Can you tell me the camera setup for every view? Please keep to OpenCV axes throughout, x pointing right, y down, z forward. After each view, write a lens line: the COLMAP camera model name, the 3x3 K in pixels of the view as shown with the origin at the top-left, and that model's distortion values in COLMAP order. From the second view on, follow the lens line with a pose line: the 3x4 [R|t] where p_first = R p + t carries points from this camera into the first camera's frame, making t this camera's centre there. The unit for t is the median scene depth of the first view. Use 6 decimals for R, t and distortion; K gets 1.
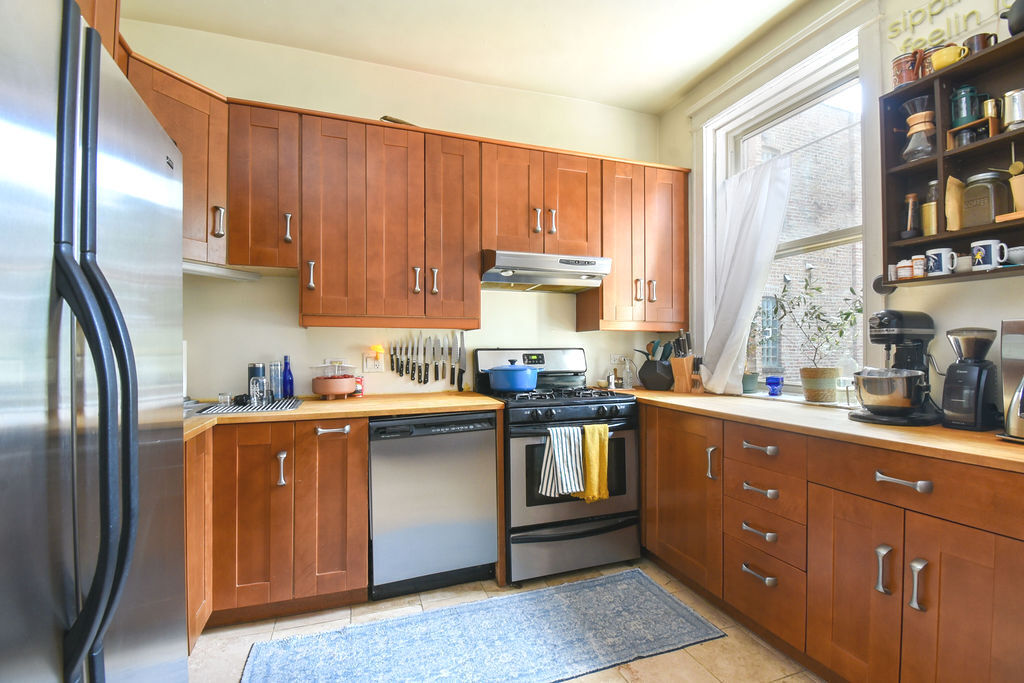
lens RADIAL K [[448.4, 0, 514.6], [0, 448.4, 344.0], [0, 0, 1]] dist [0.012828, -0.022861]
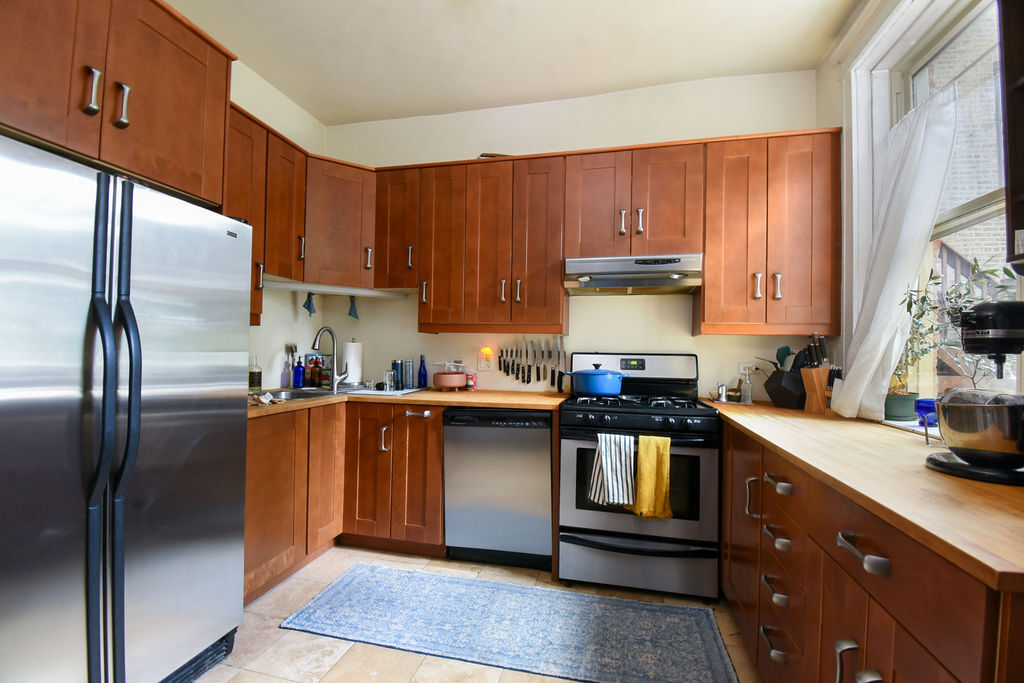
lens RADIAL K [[439.4, 0, 514.1], [0, 439.4, 344.5], [0, 0, 1]] dist [0.011187, -0.021645]
pose [[0.844906, 0.008201, -0.534852, 0.403590], [-0.013772, 0.999885, -0.006423, 0.000093], [0.534737, 0.012792, 0.844922, 0.074911]]
